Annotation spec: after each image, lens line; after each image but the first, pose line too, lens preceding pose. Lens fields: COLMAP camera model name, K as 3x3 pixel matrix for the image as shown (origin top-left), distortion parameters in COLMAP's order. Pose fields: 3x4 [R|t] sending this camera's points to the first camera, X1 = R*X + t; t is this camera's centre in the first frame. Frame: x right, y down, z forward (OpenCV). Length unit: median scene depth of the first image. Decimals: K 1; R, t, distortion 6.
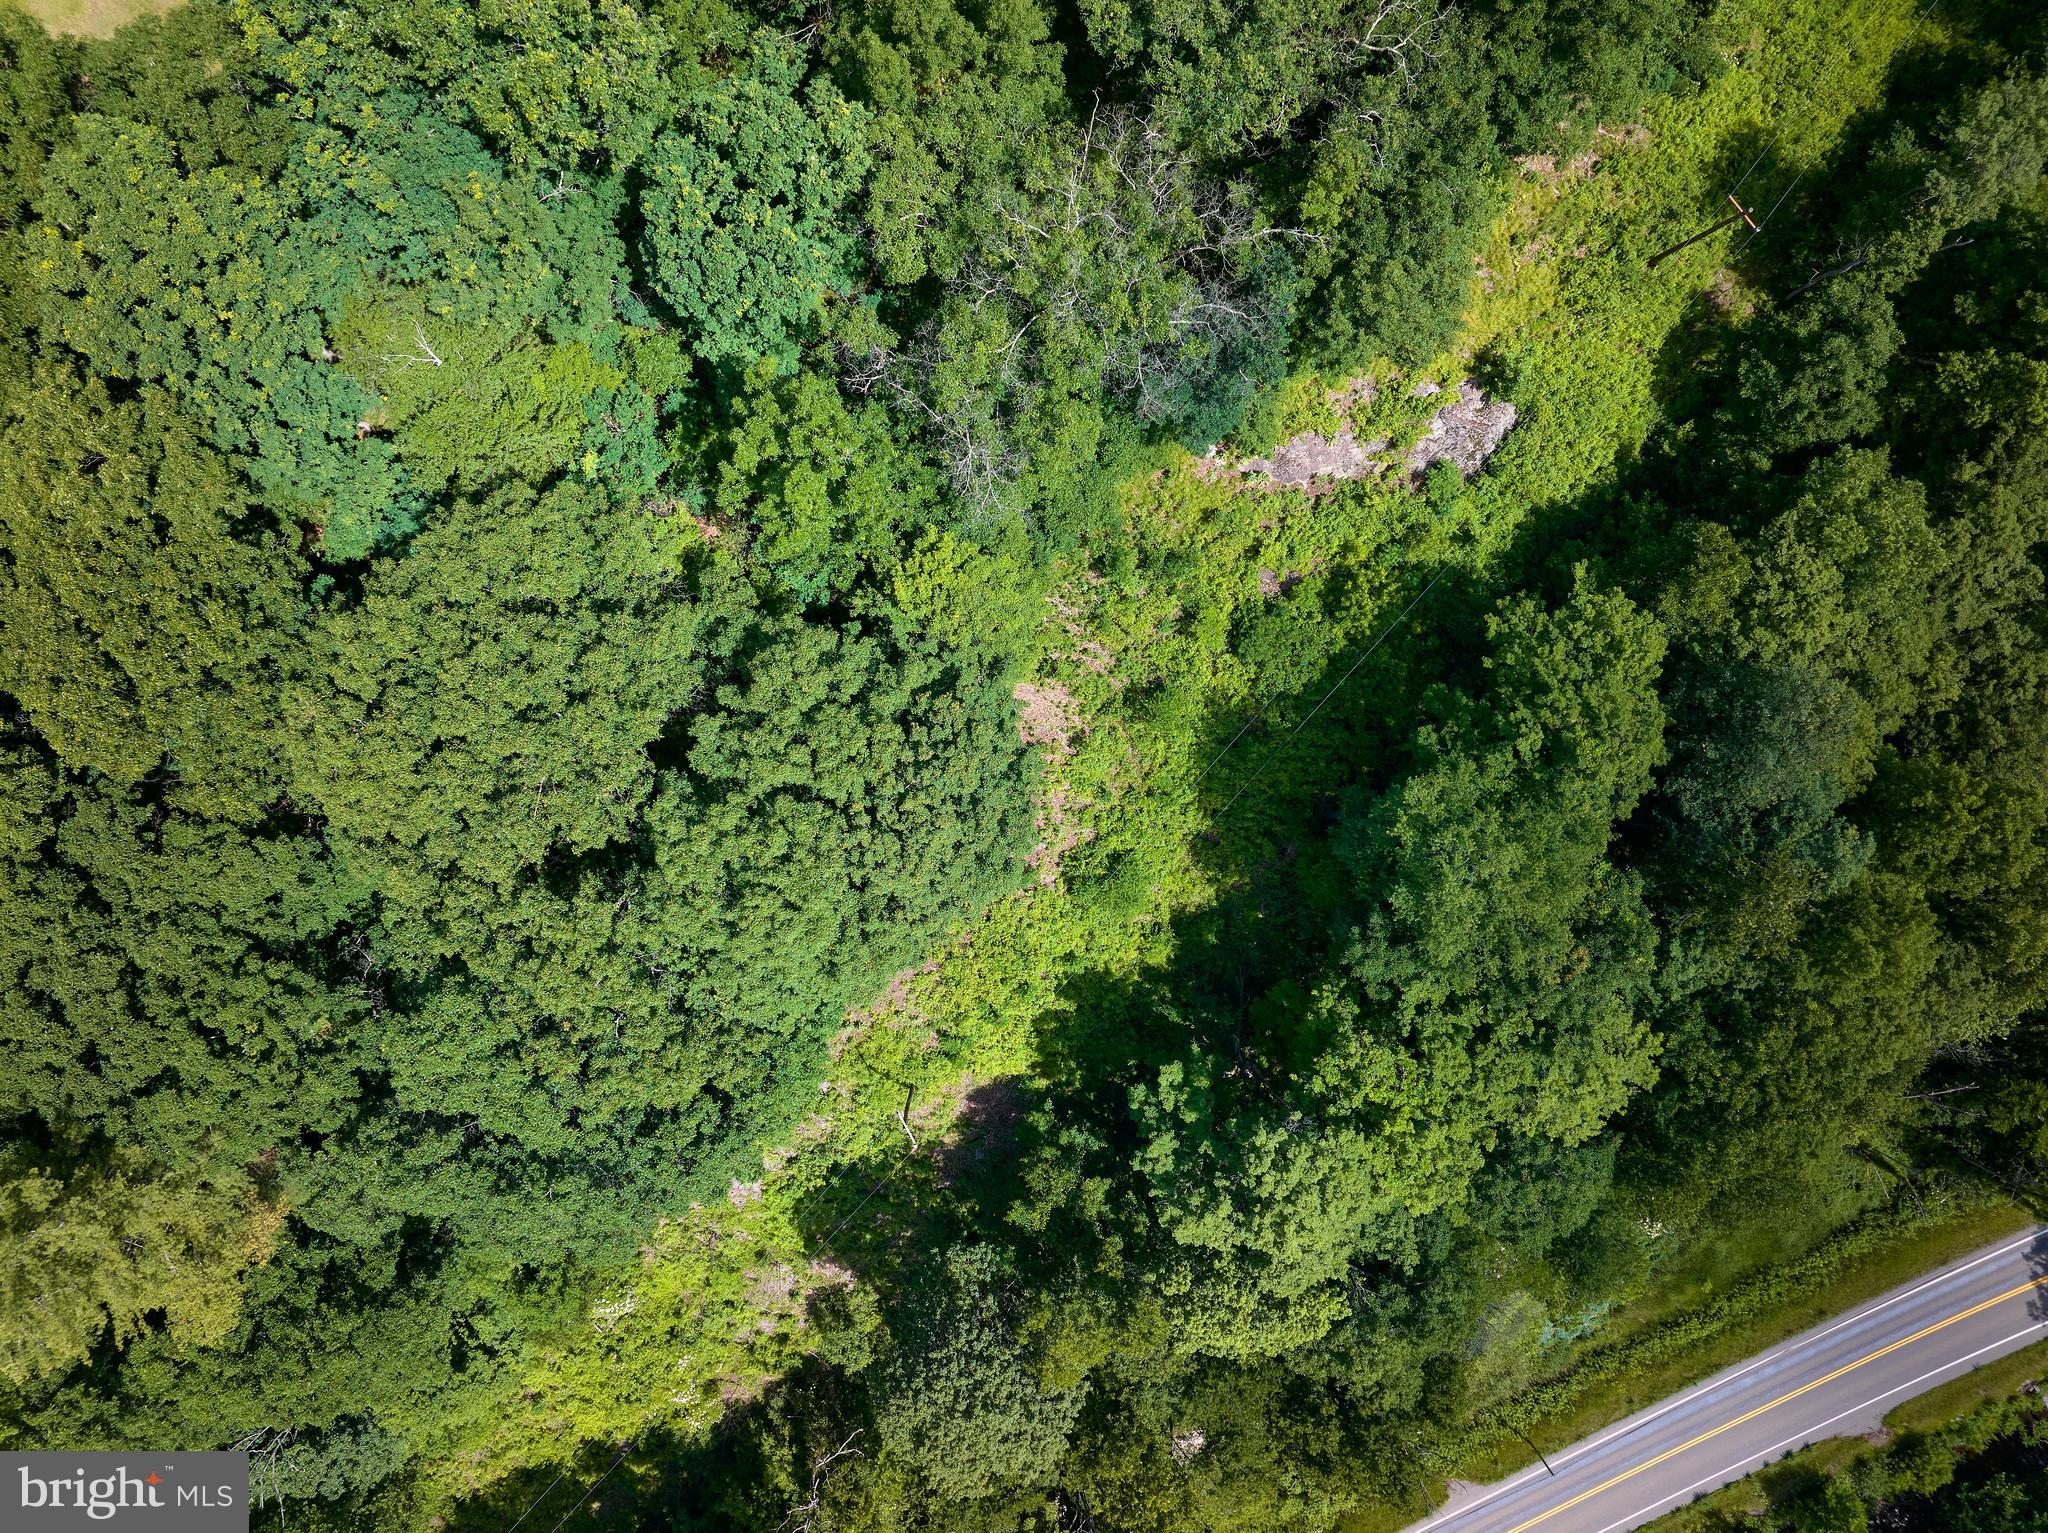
lens RADIAL K [[826.1, 0, 1024.0], [0, 826.1, 766.5], [0, 0, 1]] dist [-0.012660, 0.003582]
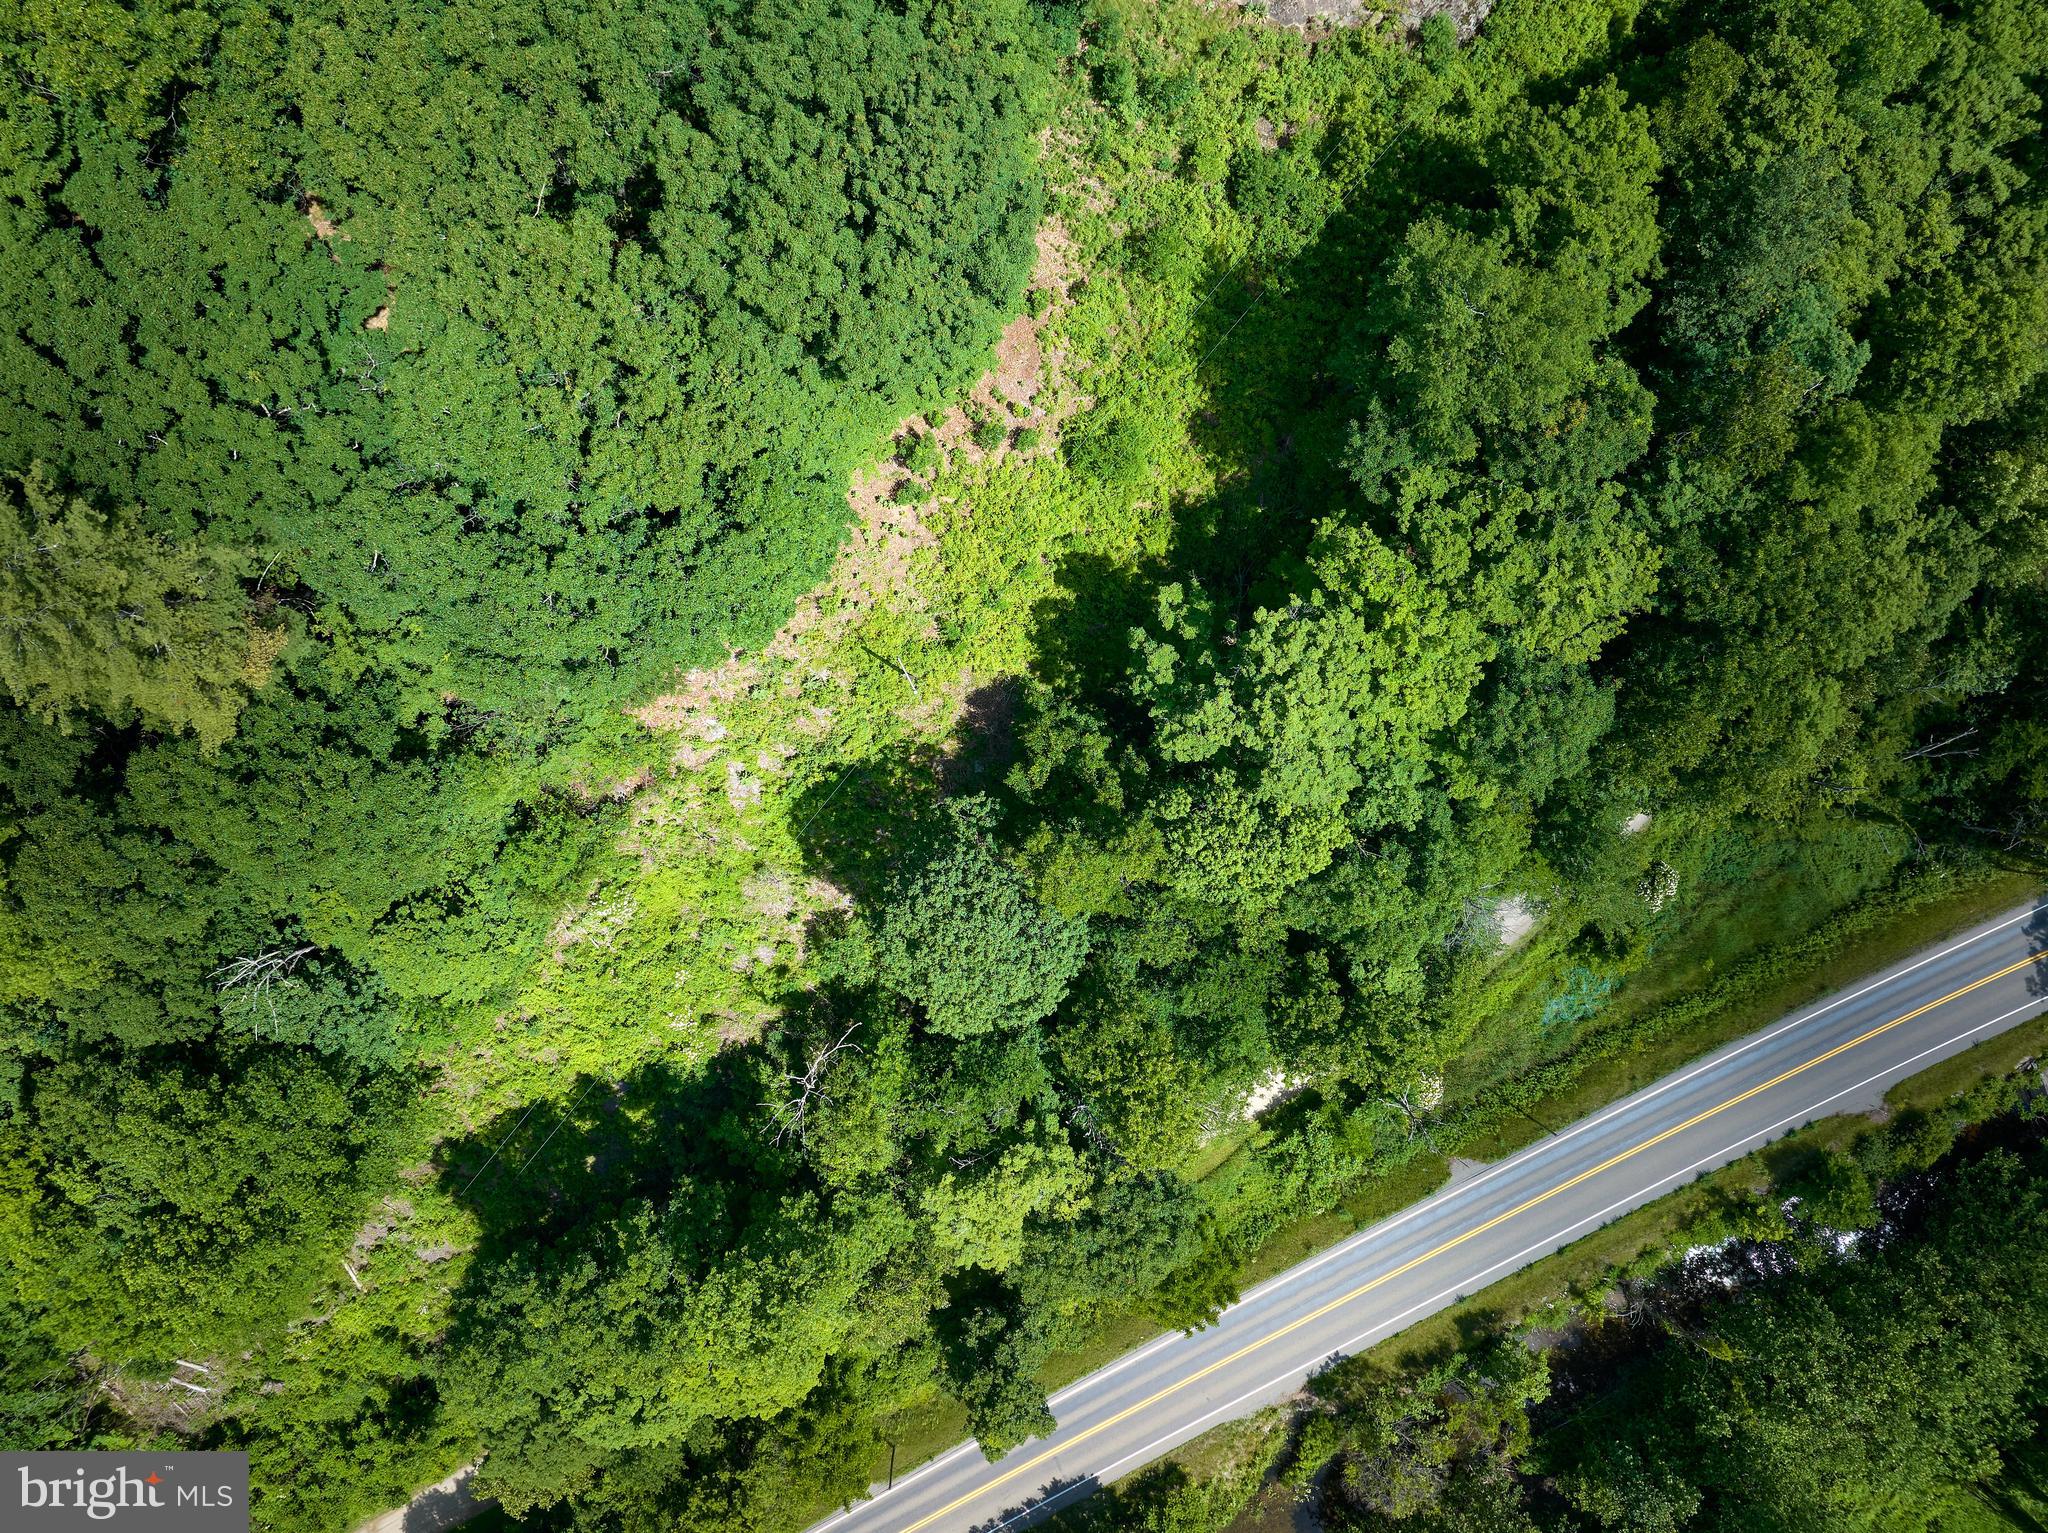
lens RADIAL K [[823.8, 0, 1026.0], [0, 823.8, 766.7], [0, 0, 1]] dist [-0.011529, 0.002163]
pose [[0.999999, 0.000994, 0.001233, 0.001771], [-0.000984, 0.999968, -0.007890, 0.538646], [-0.001241, 0.007889, 0.999968, 0.003848]]
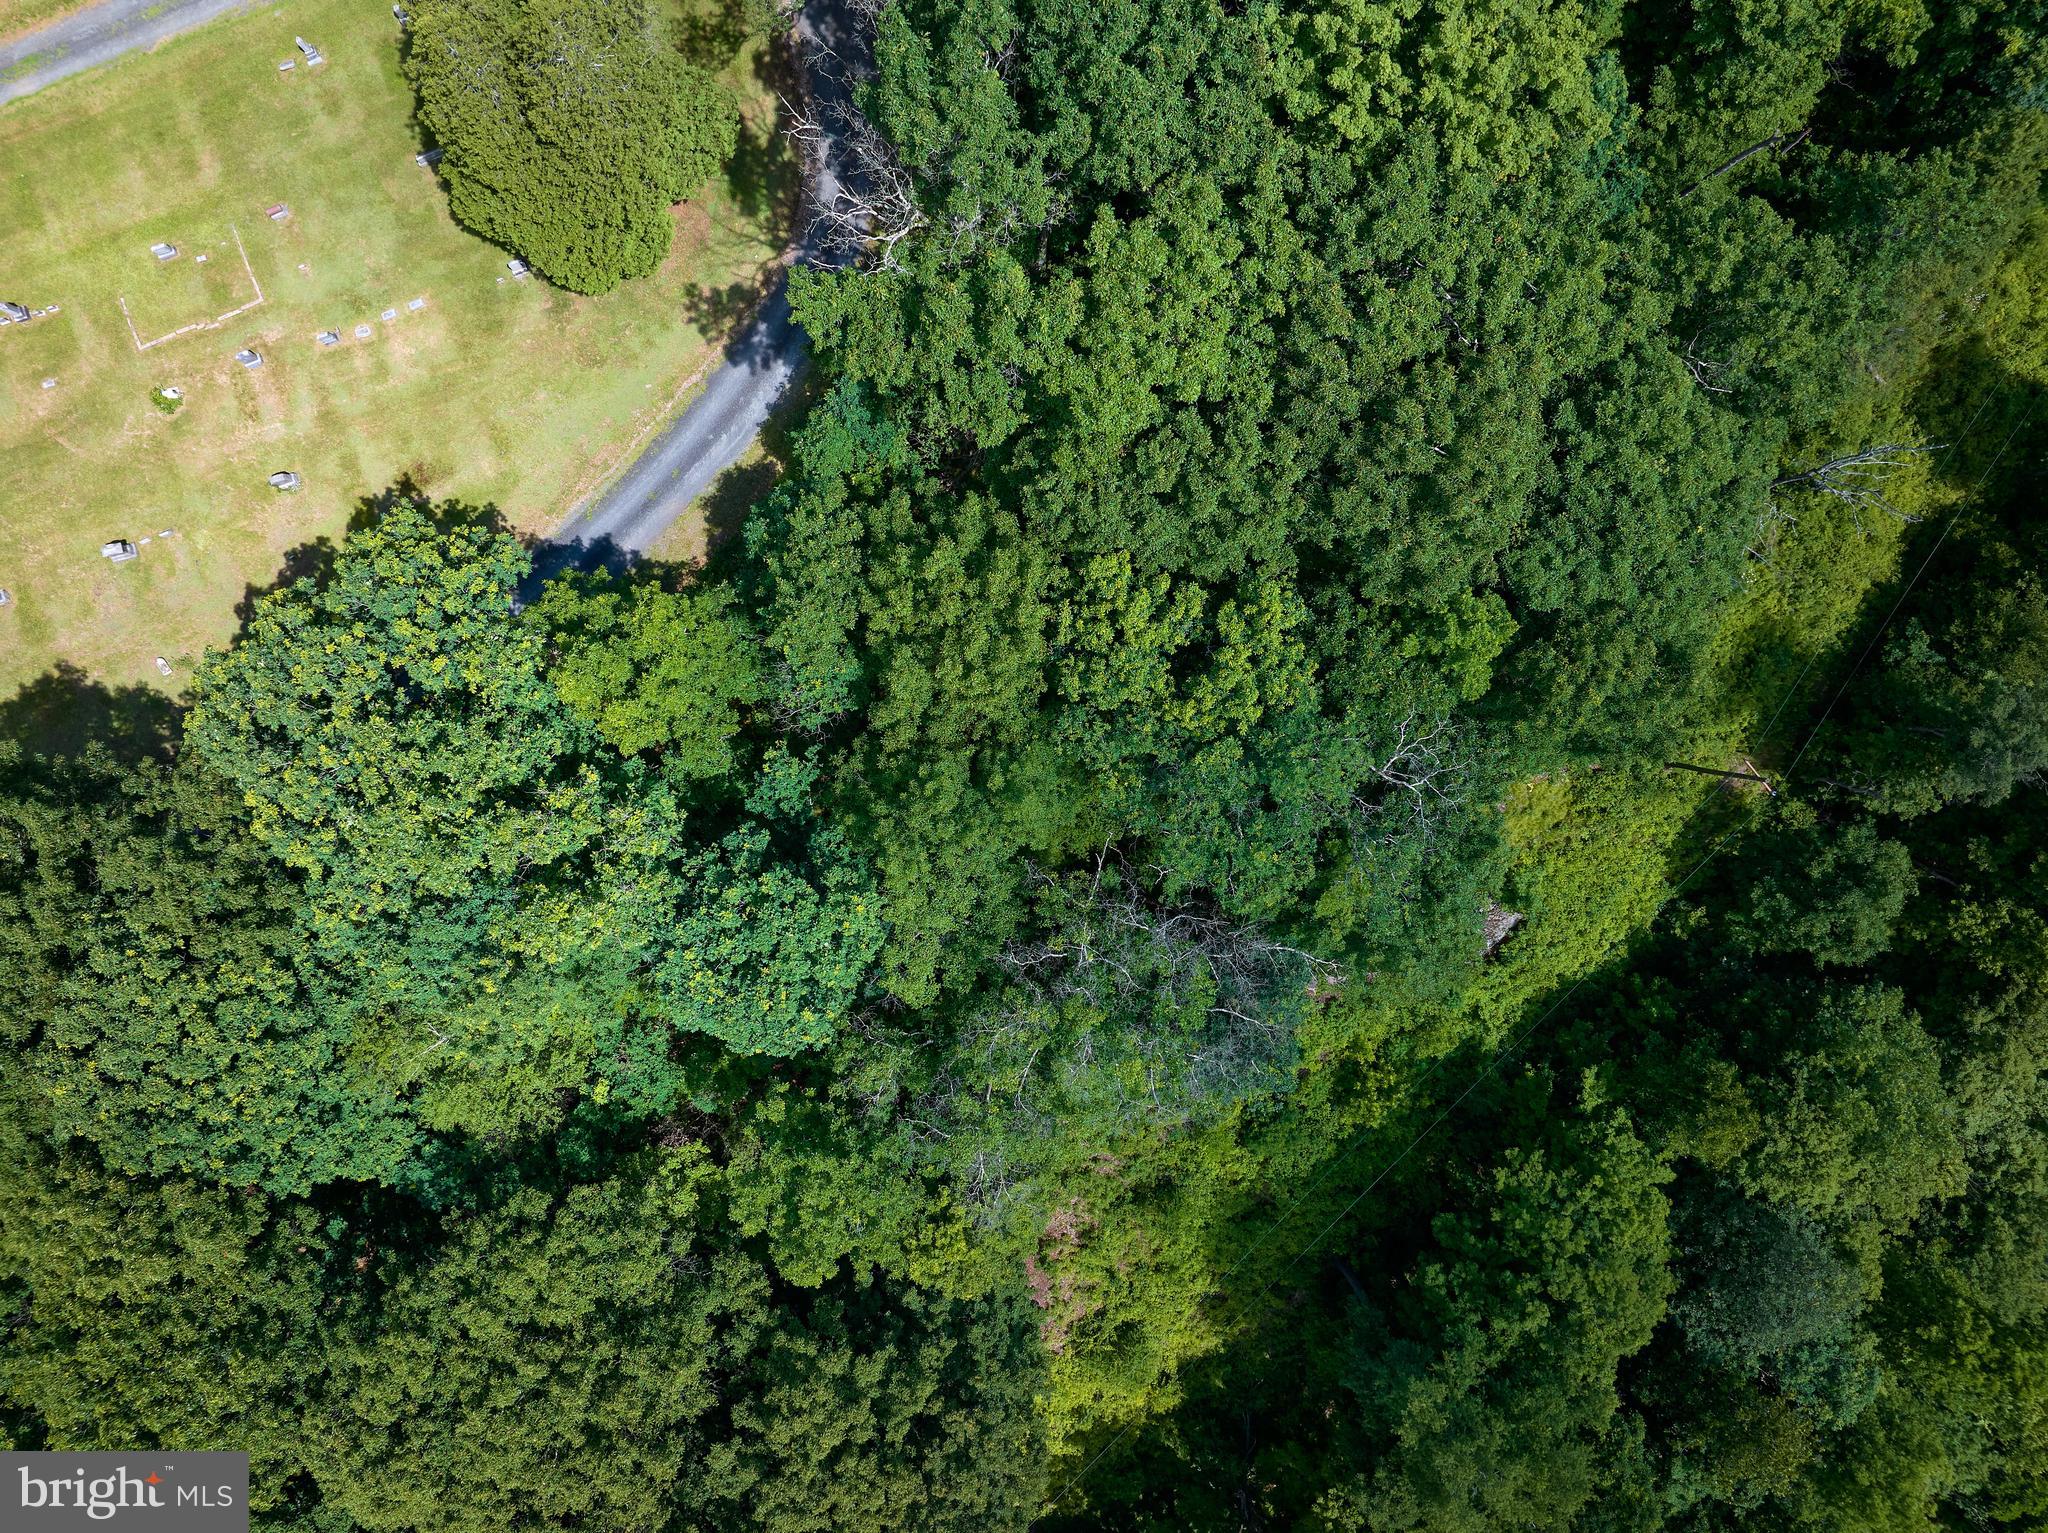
lens RADIAL K [[830.7, 0, 1024.0], [0, 830.7, 766.5], [0, 0, 1]] dist [-0.019337, 0.005085]
pose [[0.999980, 0.001324, -0.006211, -0.005497], [-0.001282, 0.999976, 0.006762, -0.588991], [0.006220, -0.006754, 0.999958, -0.002459]]
